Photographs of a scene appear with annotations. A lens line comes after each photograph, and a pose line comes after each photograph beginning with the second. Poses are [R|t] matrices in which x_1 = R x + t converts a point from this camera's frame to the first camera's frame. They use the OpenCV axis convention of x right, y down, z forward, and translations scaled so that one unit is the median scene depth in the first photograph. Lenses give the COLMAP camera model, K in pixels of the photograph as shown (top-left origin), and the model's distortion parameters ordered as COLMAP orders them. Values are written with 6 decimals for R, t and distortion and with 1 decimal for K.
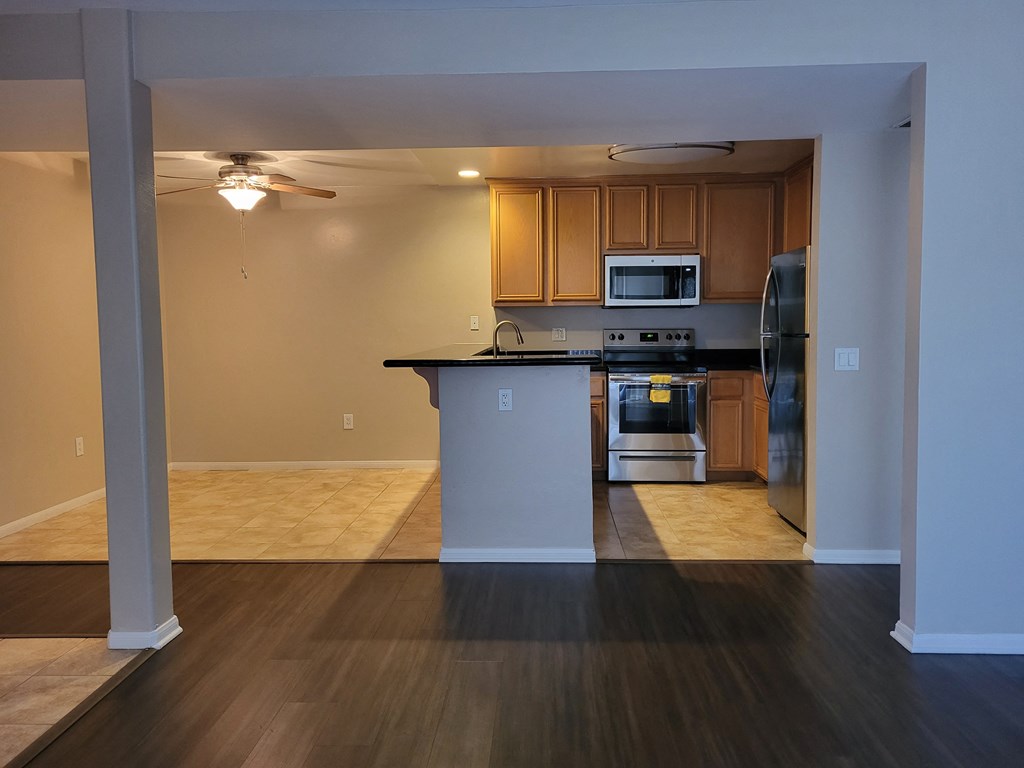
lens RADIAL K [[770.5, 0, 509.8], [0, 770.5, 380.6], [0, 0, 1]] dist [0.026361, -0.010593]
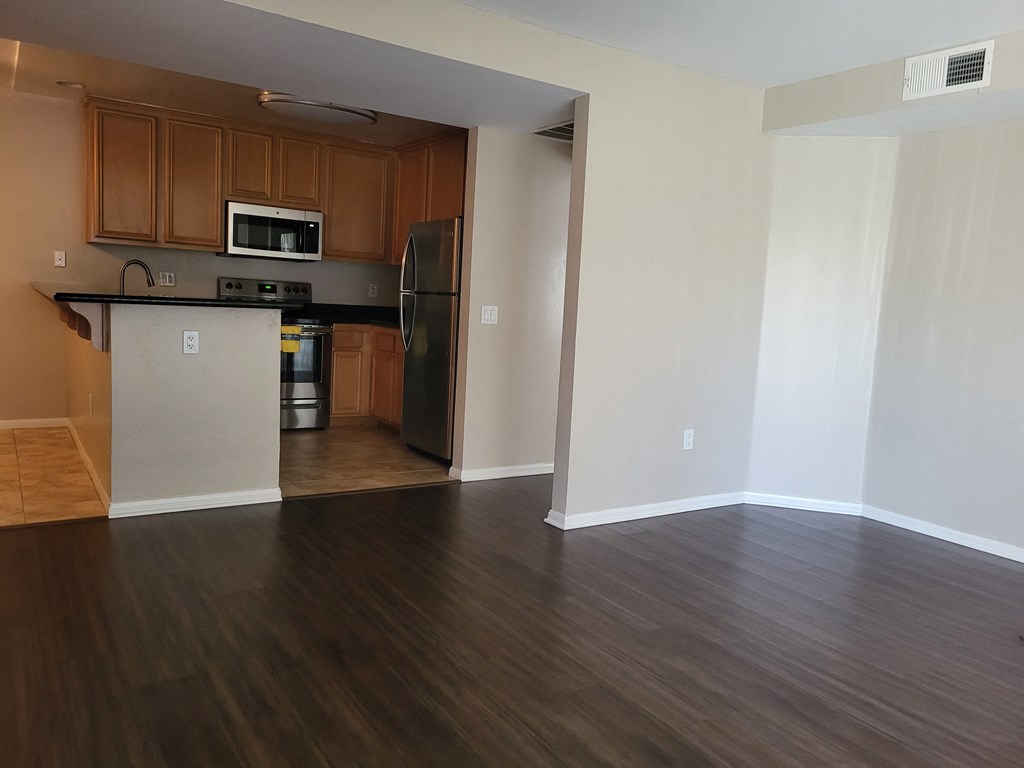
lens RADIAL K [[770.5, 0, 518.0], [0, 770.5, 386.7], [0, 0, 1]] dist [0.026361, -0.010593]
pose [[0.804590, -0.012213, 0.593705, -0.169361], [-0.021441, 0.998539, 0.049598, 0.015762], [-0.593444, -0.052636, 0.803153, -0.013665]]
